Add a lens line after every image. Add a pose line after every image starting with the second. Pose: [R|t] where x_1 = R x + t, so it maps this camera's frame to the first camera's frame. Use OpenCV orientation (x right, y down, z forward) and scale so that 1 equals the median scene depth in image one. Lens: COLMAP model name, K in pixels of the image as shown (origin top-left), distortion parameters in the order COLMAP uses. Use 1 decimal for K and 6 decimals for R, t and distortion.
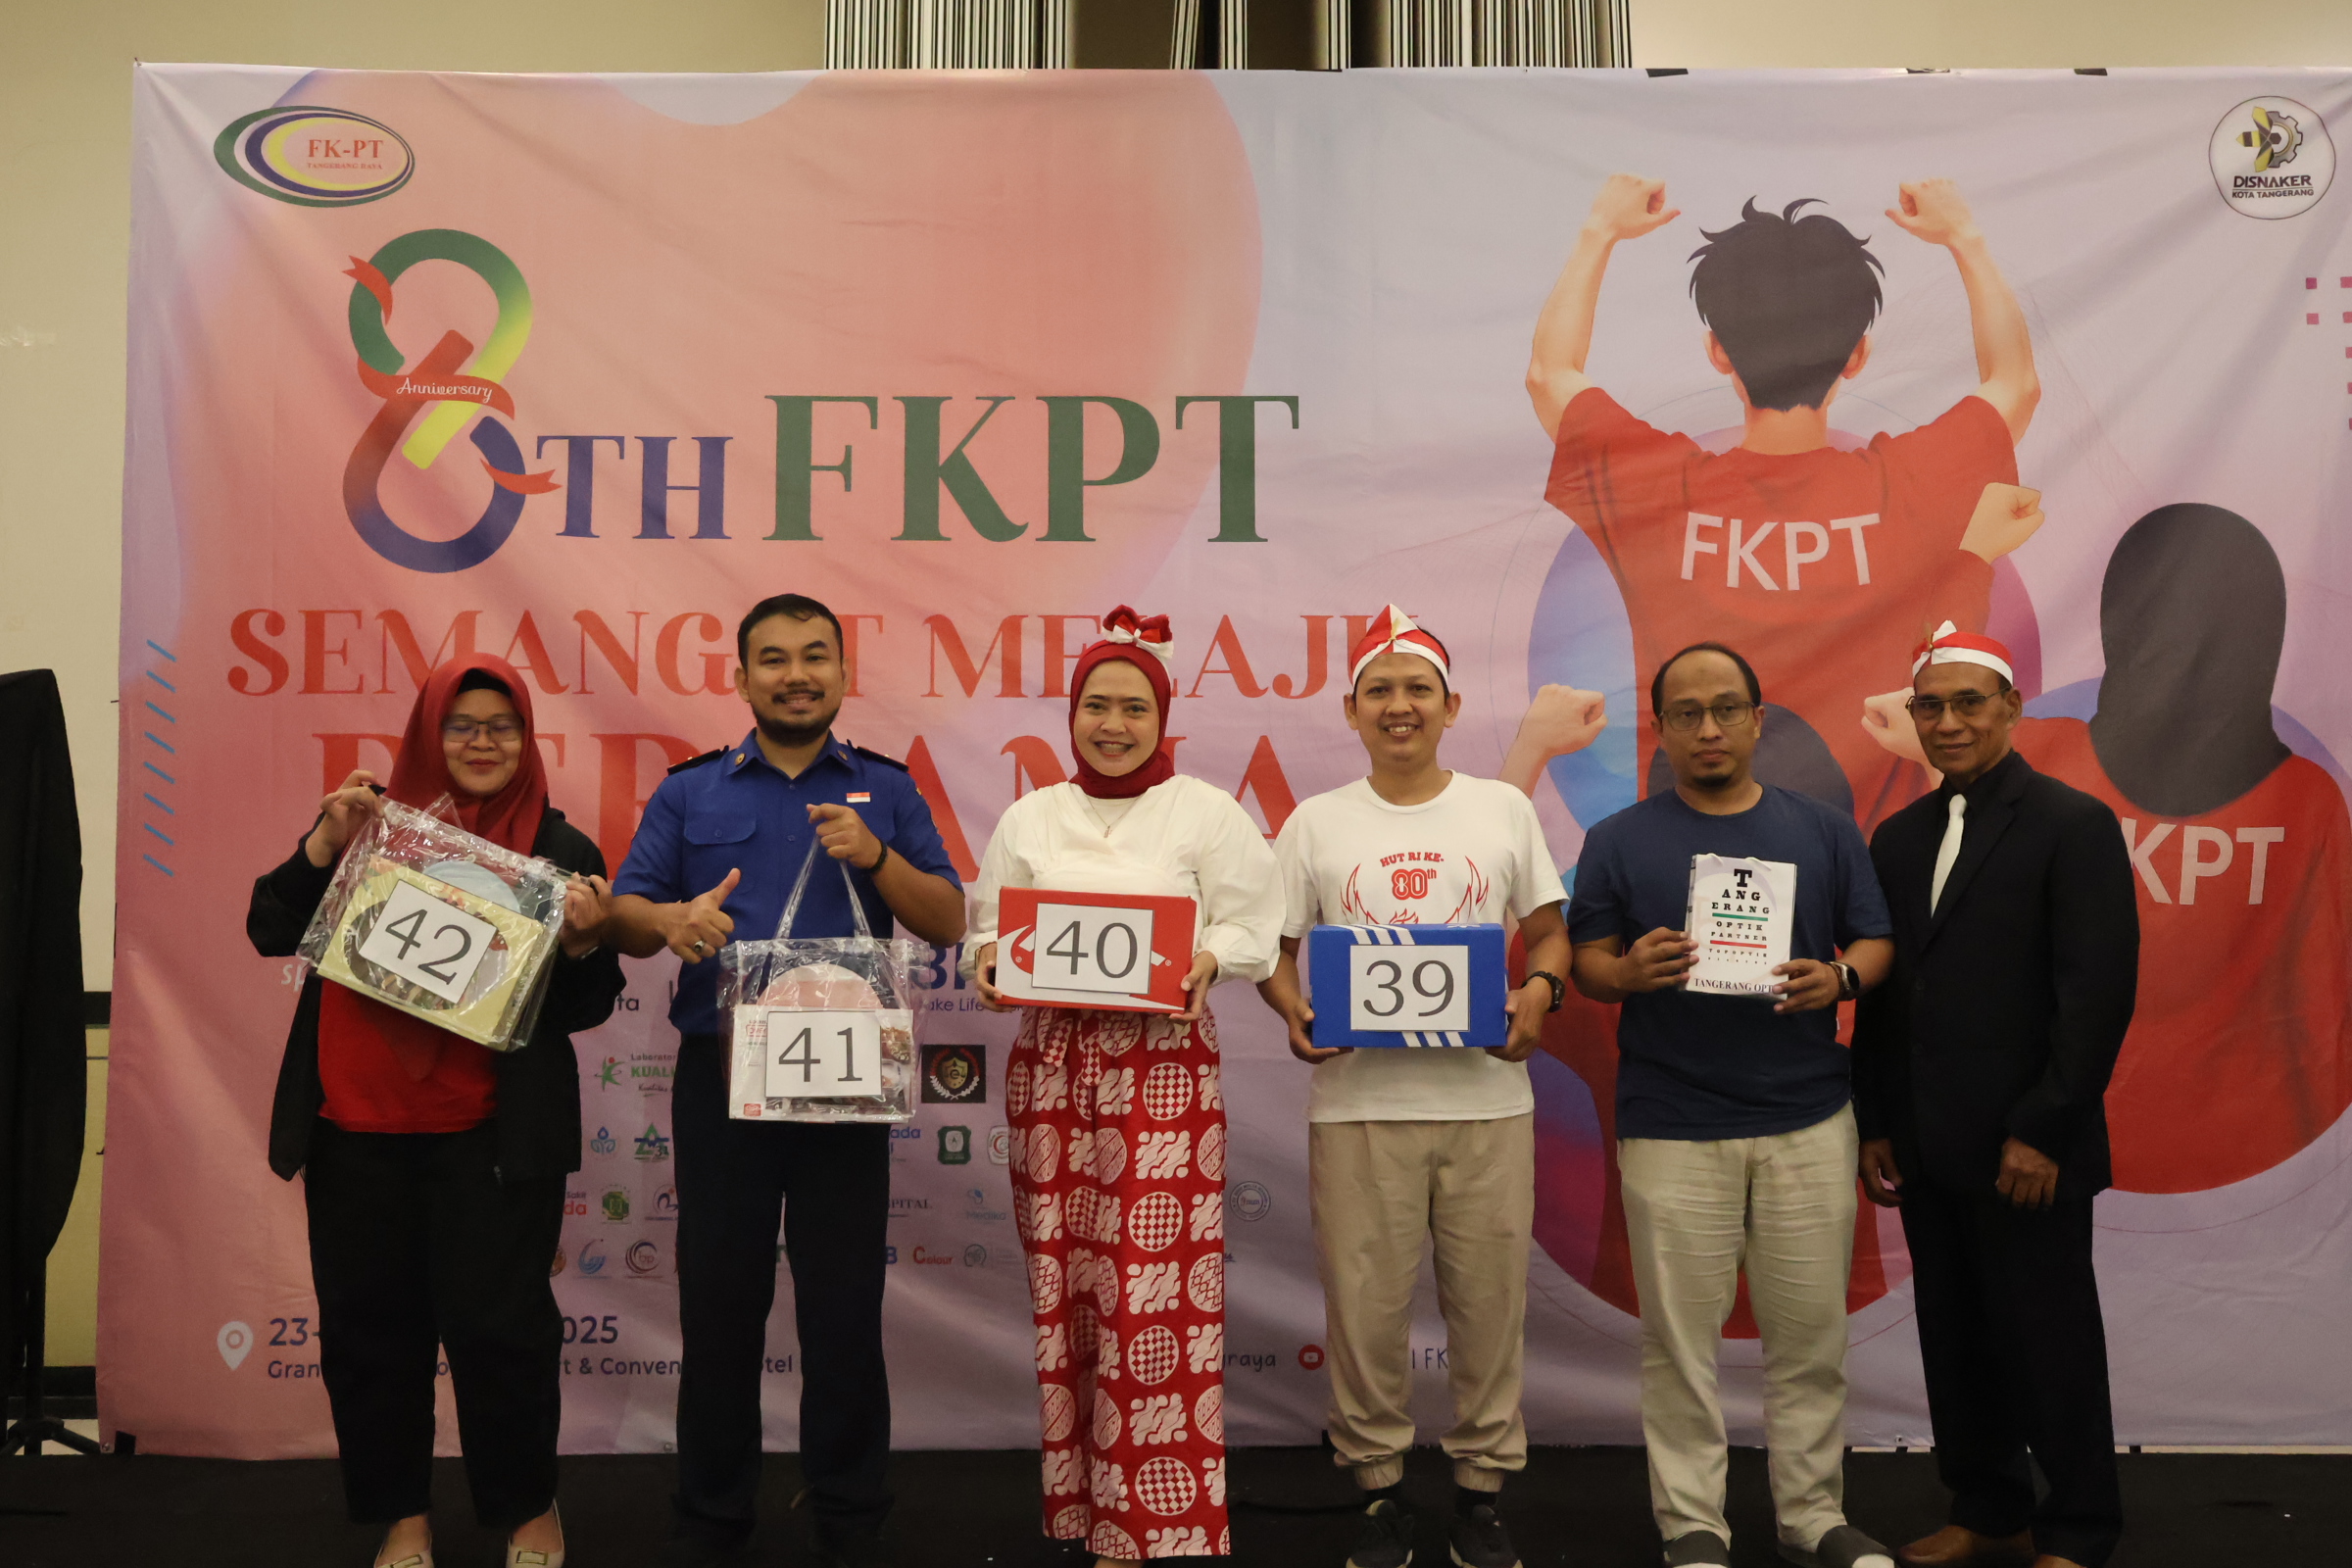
lens RADIAL K [[2448.7, 0, 1203.1], [0, 2448.7, 782.0], [0, 0, 1]] dist [0.005070, -0.010564]
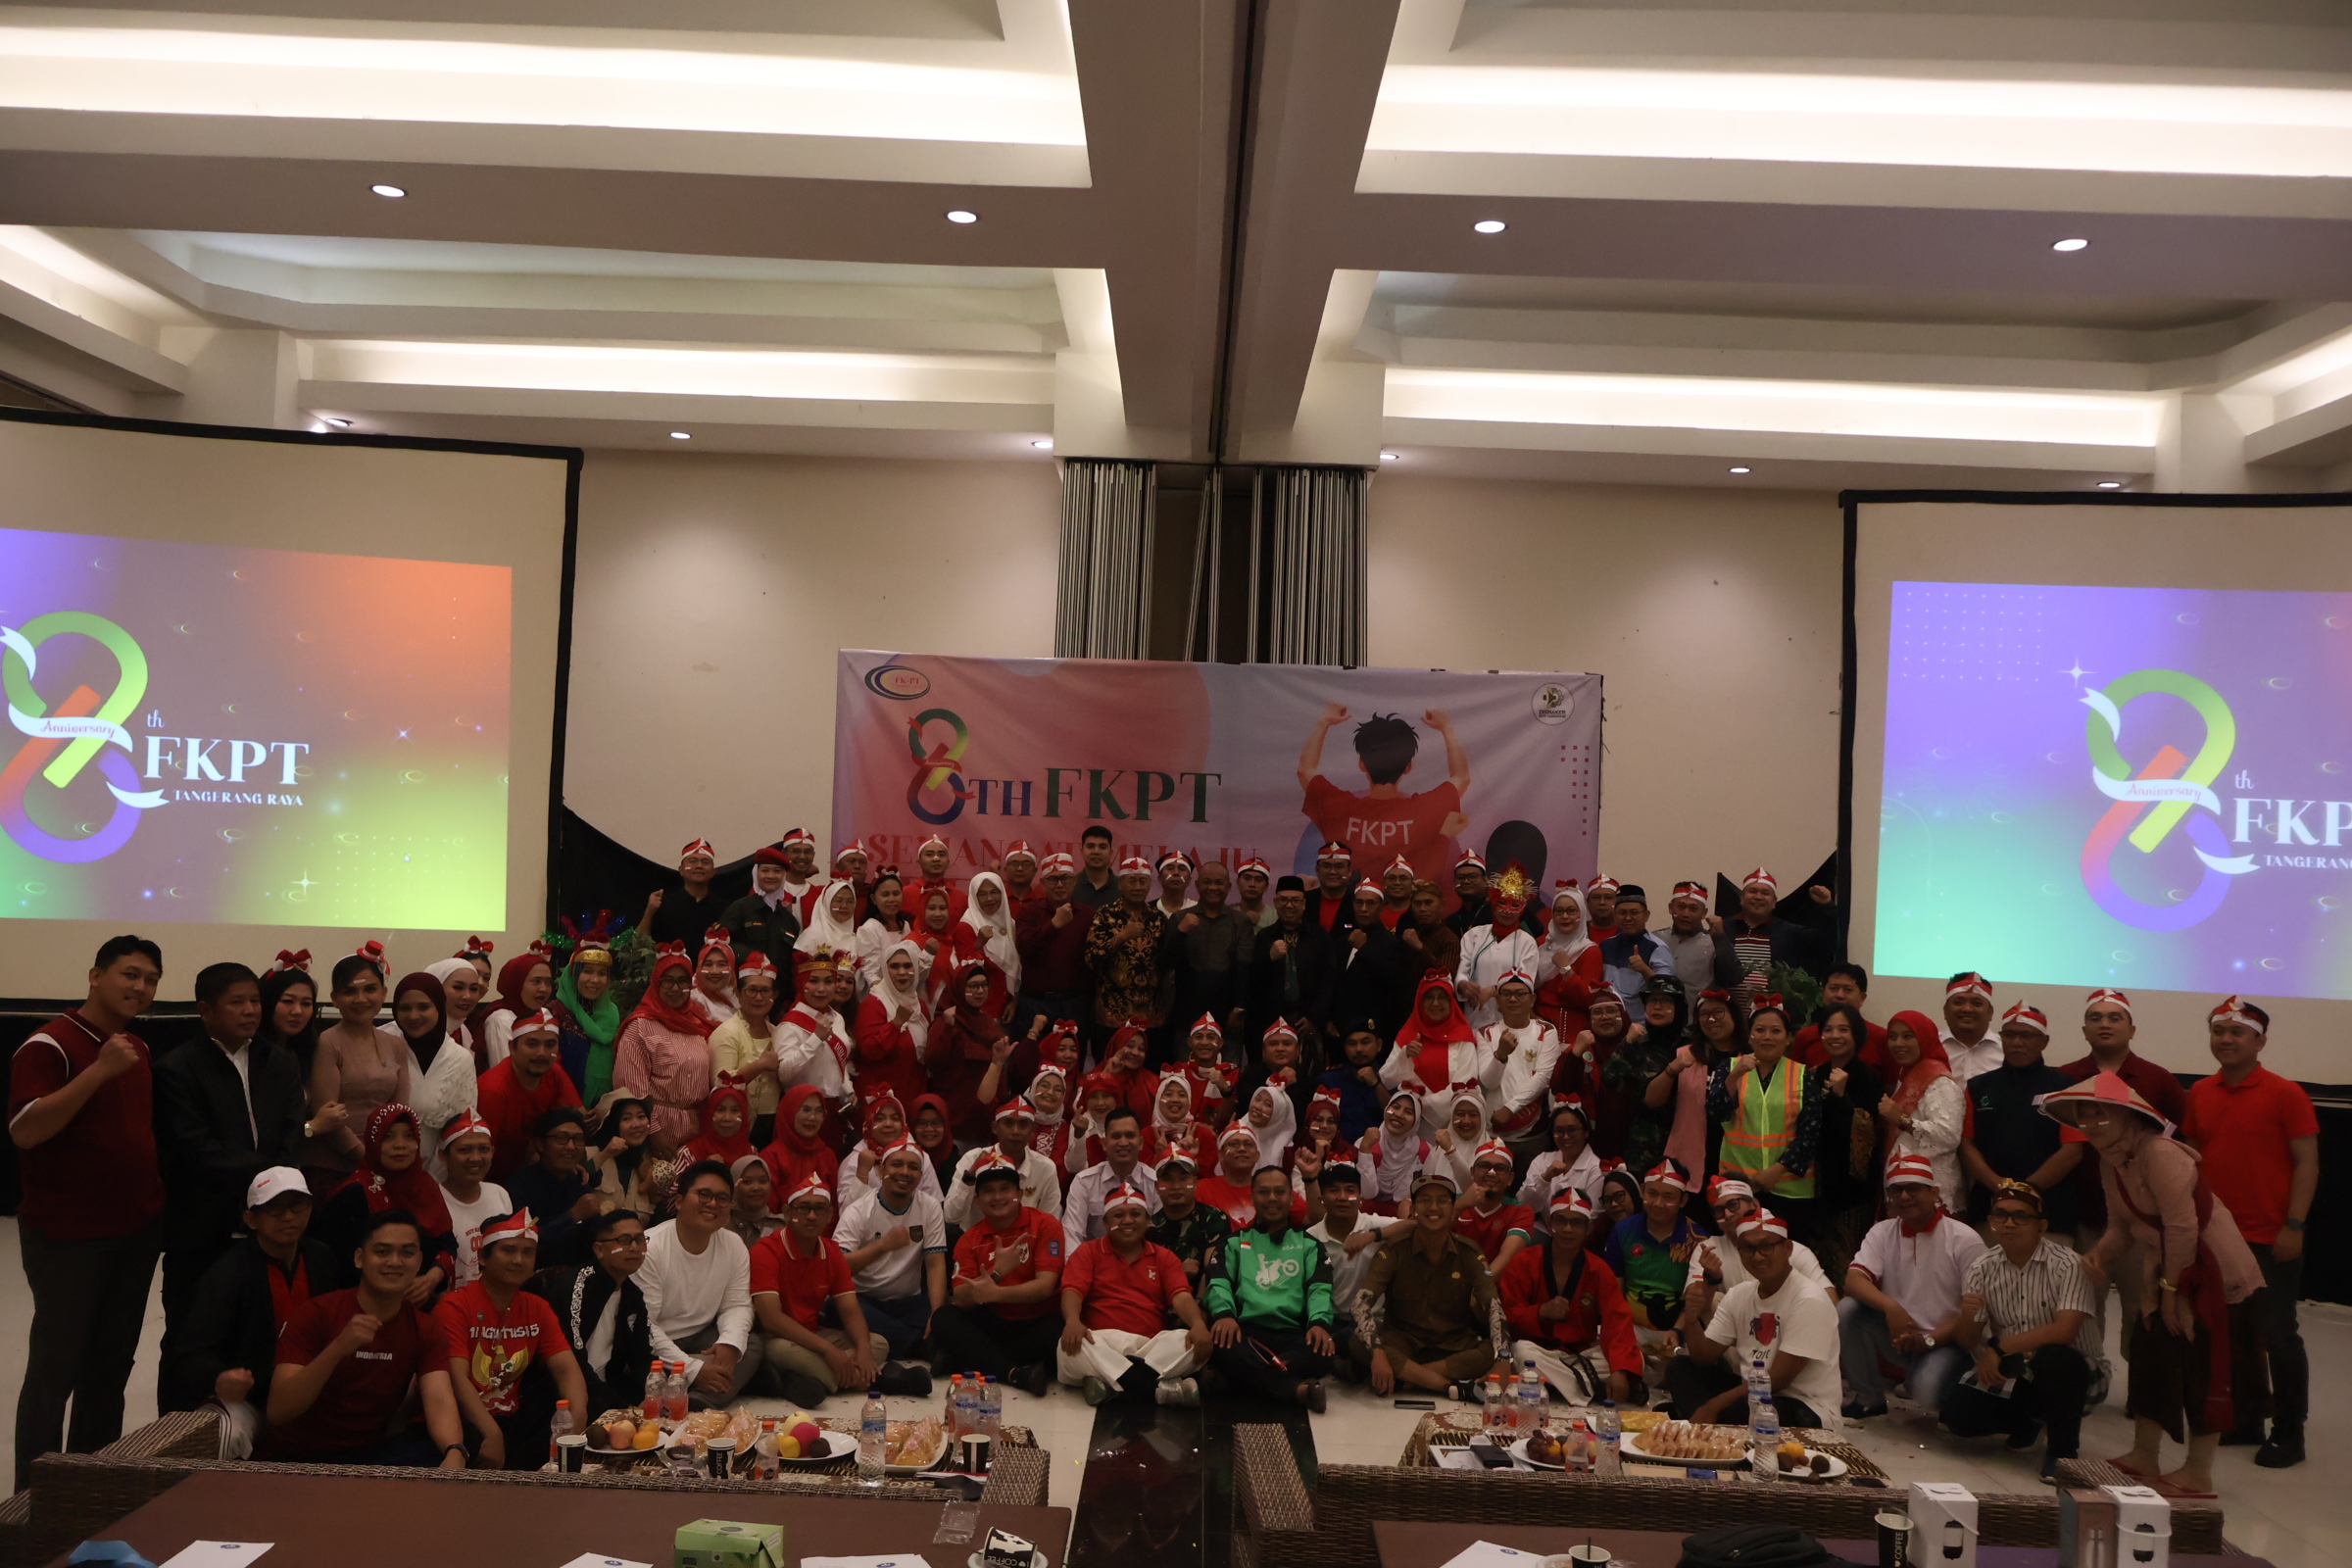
lens RADIAL K [[1972.9, 0, 1176.4], [0, 1972.9, 769.5], [0, 0, 1]] dist [0.001126, 0.015322]
pose [[0.998921, 0.035893, -0.029481, 0.055401], [-0.034982, 0.998911, 0.030857, -0.236057], [0.030556, -0.029792, 0.999089, -1.418618]]
